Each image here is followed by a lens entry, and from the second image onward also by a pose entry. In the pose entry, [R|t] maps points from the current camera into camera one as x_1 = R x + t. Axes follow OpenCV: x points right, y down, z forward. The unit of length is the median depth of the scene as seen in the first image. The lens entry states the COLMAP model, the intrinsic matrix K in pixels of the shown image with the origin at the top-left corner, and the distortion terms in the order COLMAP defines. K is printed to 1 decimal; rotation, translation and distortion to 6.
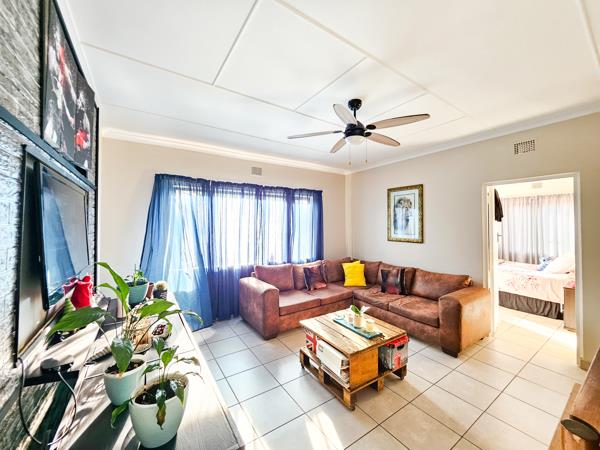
lens RADIAL K [[237.2, 0, 300.0], [0, 237.2, 222.9], [0, 0, 1]] dist [-0.001556, -0.000066]
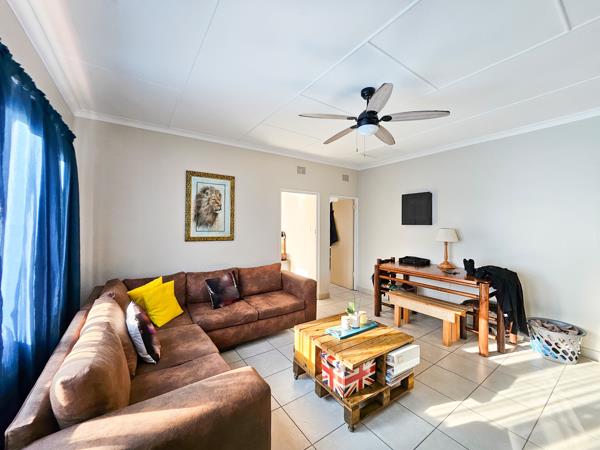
lens RADIAL K [[237.2, 0, 299.5], [0, 237.2, 223.6], [0, 0, 1]] dist [-0.001556, -0.000066]
pose [[-0.032621, 0.001573, 0.999467, -0.405502], [-0.011974, 0.999926, -0.001964, 0.018754], [-0.999396, -0.012032, -0.032600, 0.735274]]
